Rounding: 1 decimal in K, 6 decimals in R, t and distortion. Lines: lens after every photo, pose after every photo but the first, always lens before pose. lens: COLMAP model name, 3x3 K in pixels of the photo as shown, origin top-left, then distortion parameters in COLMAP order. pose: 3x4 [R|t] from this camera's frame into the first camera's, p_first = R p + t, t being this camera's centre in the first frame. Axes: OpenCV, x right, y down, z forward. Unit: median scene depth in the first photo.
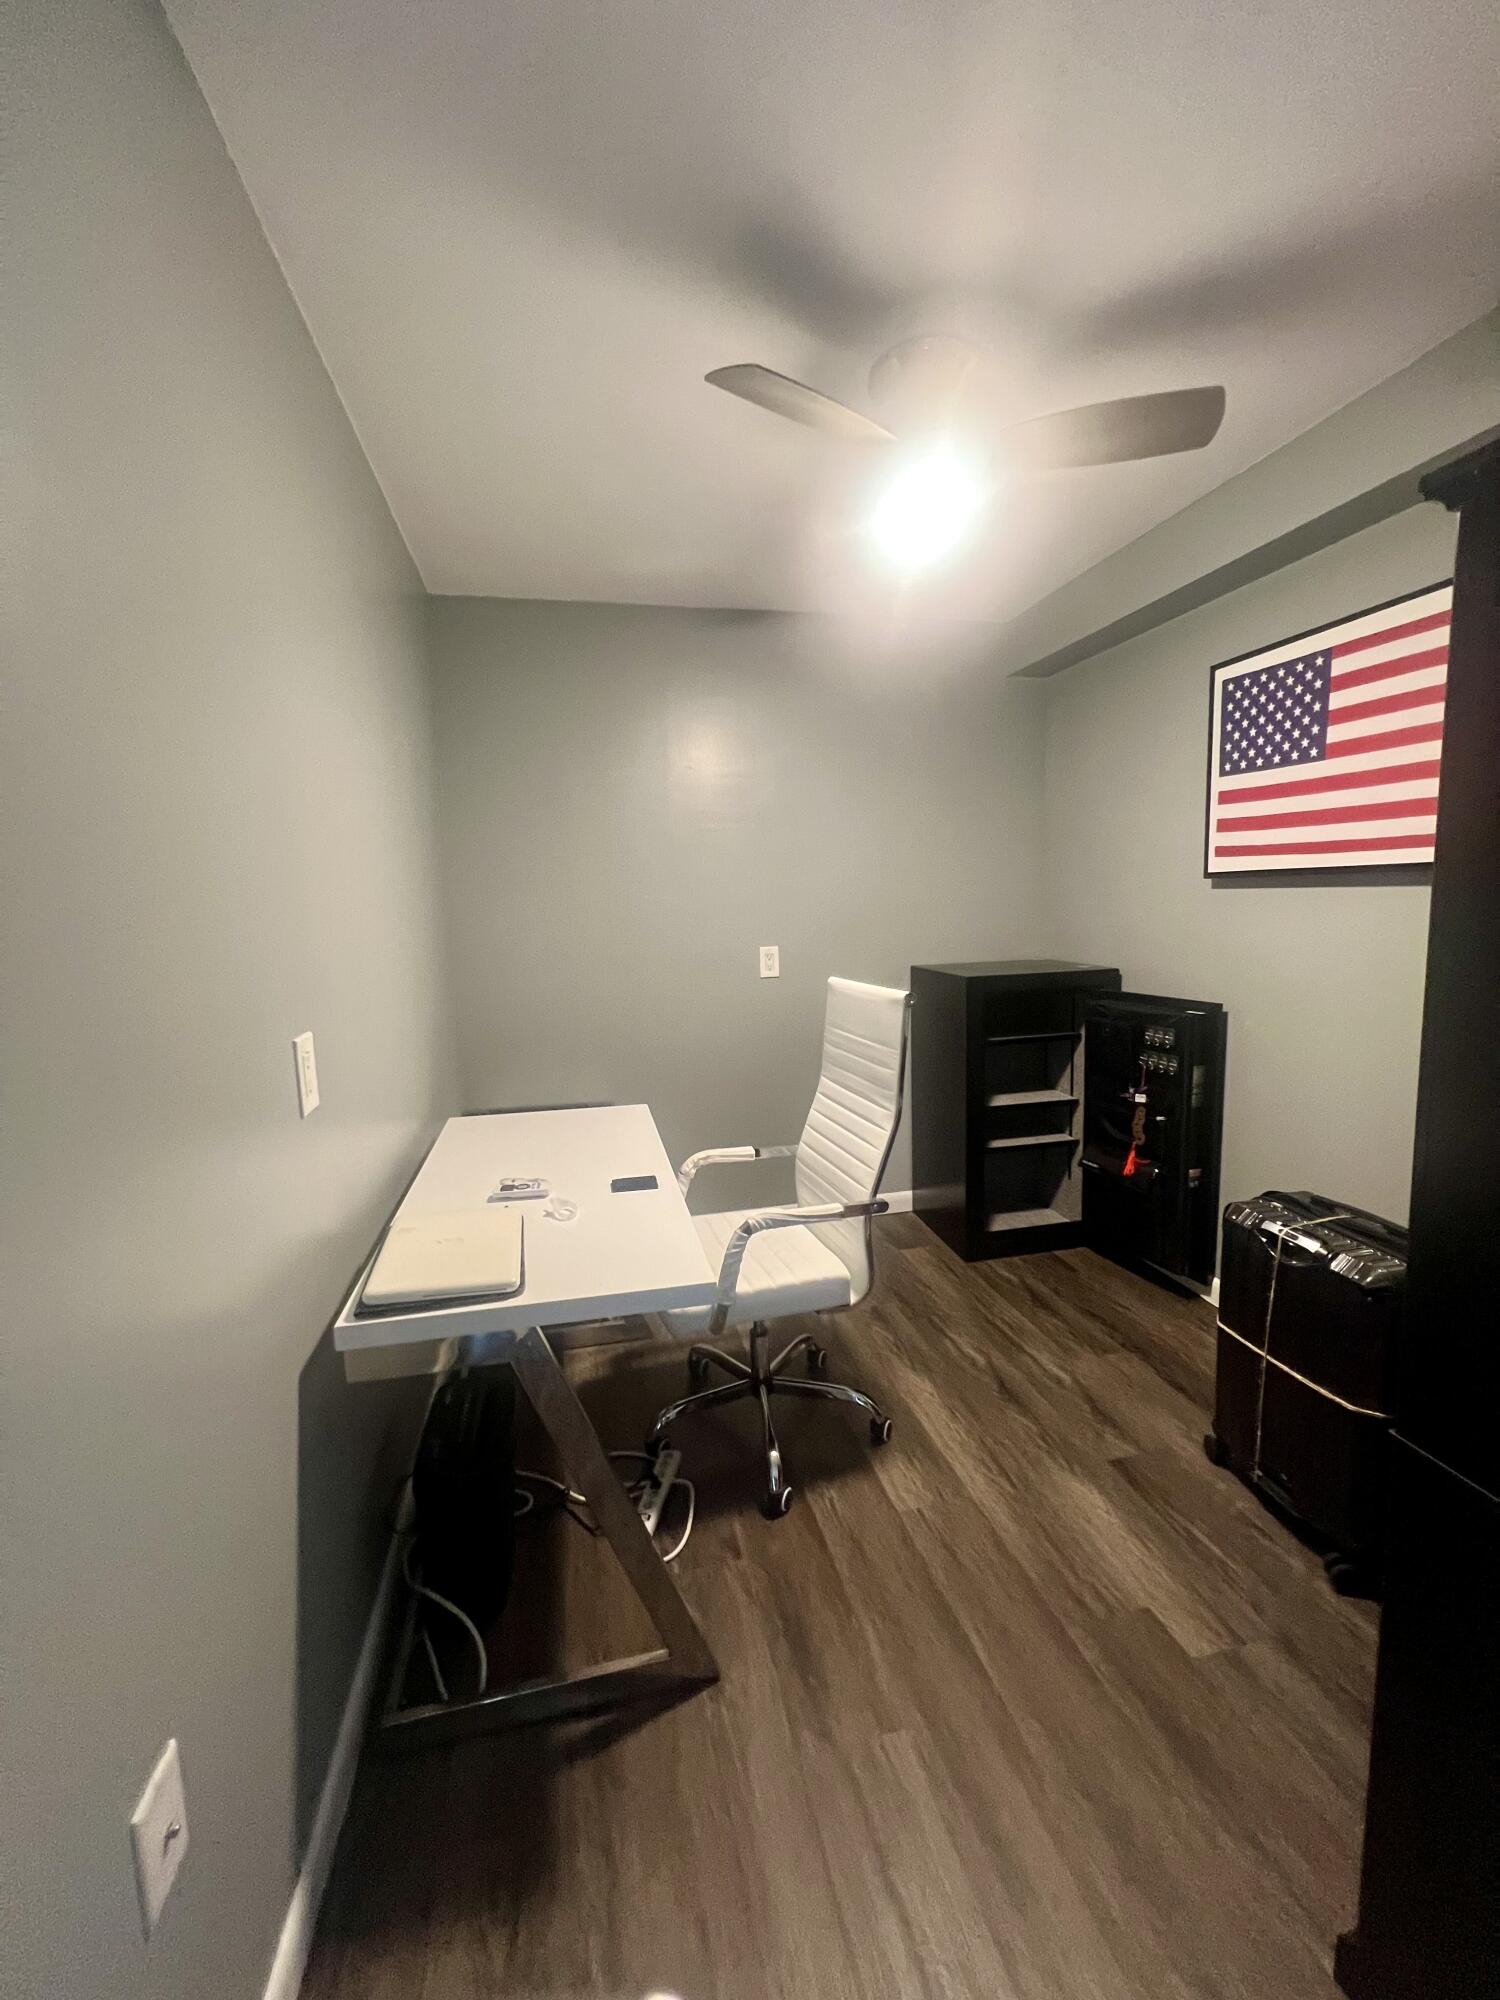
lens RADIAL K [[802.0, 0, 748.6], [0, 802.0, 996.1], [0, 0, 1]] dist [0.001439, 0.000054]
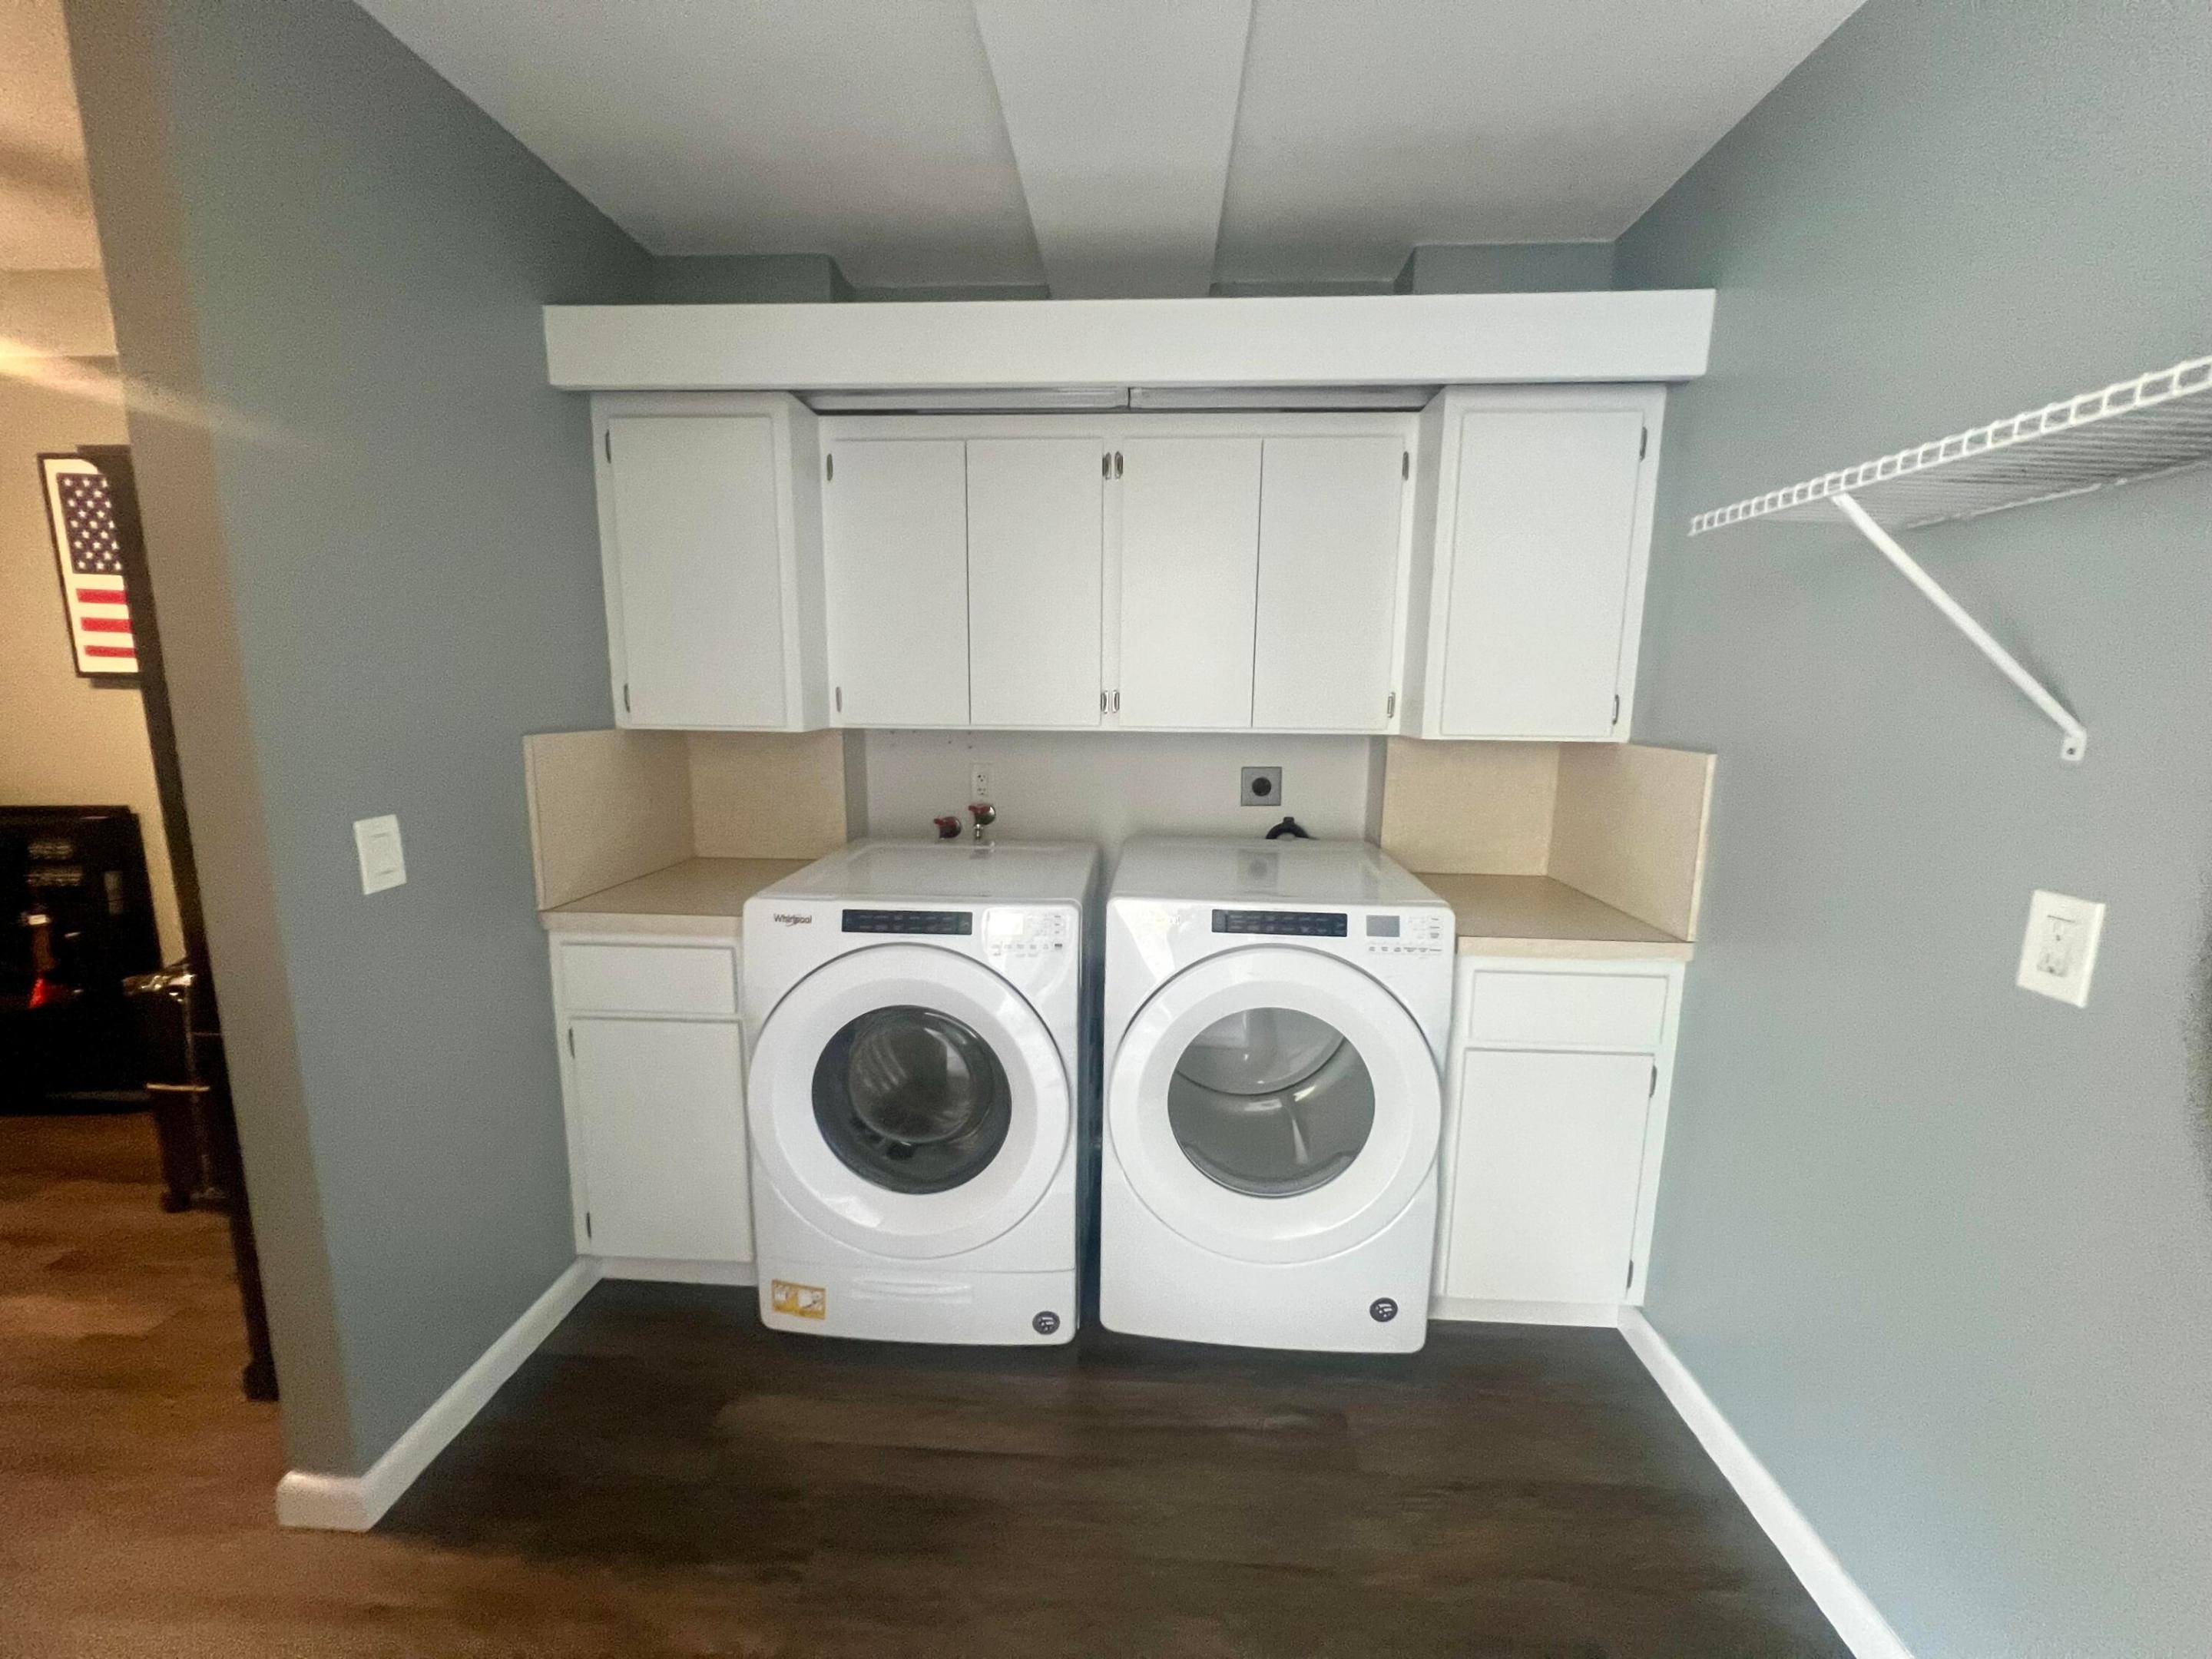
lens RADIAL K [[886.5, 0, 1100.3], [0, 886.5, 829.9], [0, 0, 1]] dist [0.000461, -0.000462]
pose [[0.279239, -0.119871, 0.952710, -0.124431], [0.100511, 0.990376, 0.095150, 0.056373], [-0.954947, 0.069189, 0.288600, -0.468392]]
